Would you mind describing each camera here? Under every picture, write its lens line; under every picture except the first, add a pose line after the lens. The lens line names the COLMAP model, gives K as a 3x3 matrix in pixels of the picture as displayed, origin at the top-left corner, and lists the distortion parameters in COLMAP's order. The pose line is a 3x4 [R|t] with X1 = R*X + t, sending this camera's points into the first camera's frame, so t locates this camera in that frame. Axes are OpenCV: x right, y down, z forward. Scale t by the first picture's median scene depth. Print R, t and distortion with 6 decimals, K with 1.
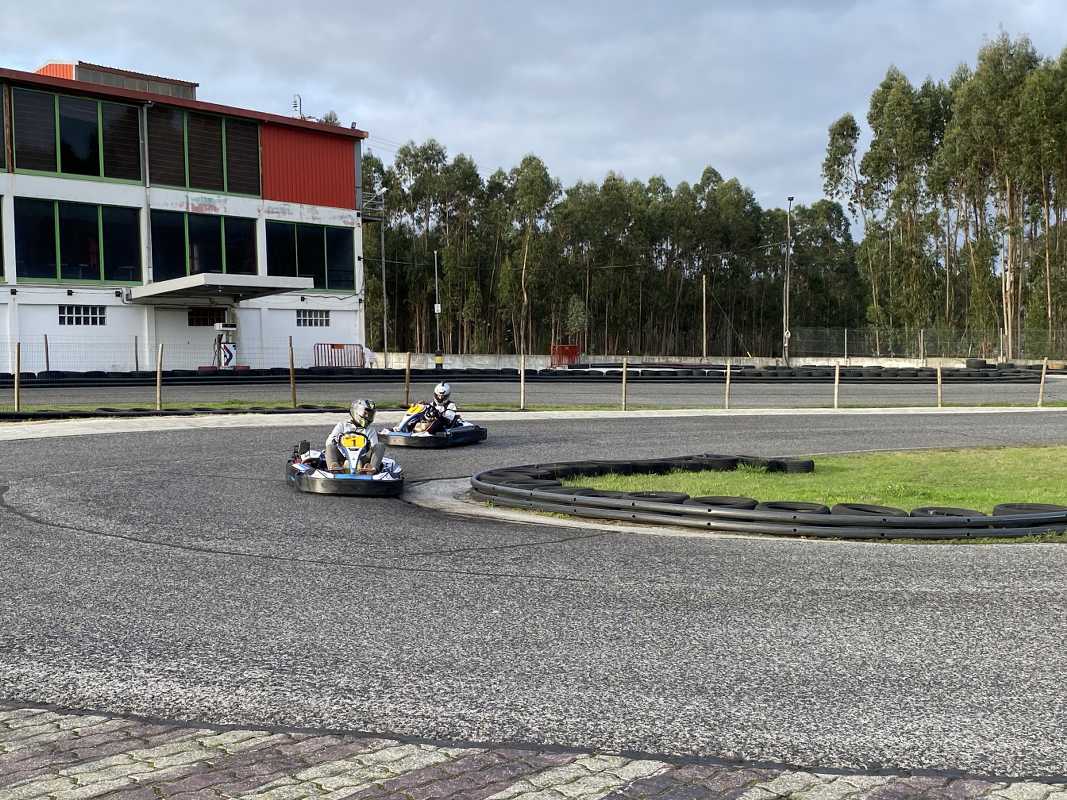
lens RADIAL K [[1285.3, 0, 522.4], [0, 1285.3, 400.4], [0, 0, 1]] dist [0.002426, -0.044443]
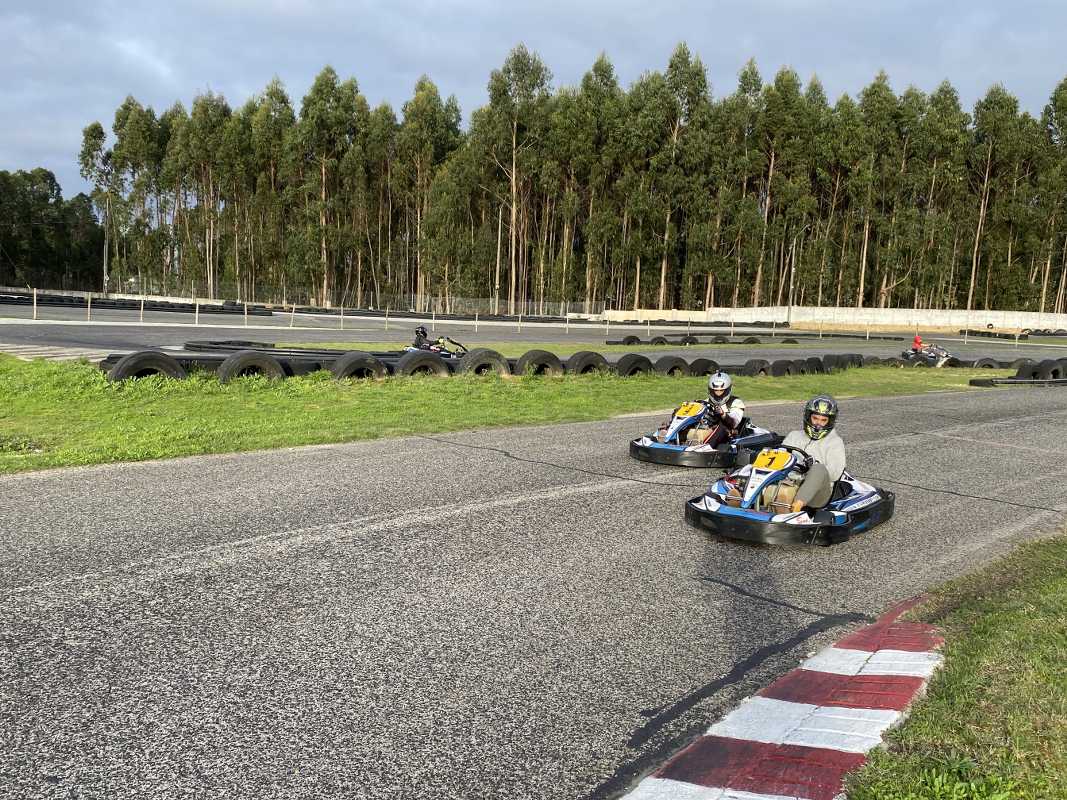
lens RADIAL K [[998.1, 0, 530.2], [0, 998.1, 416.4], [0, 0, 1]] dist [0.005441, -0.037622]
pose [[0.730129, -0.032915, 0.682516, -0.185235], [-0.027907, 0.996569, 0.077914, 0.005465], [-0.682739, -0.075935, 0.726706, -0.186035]]
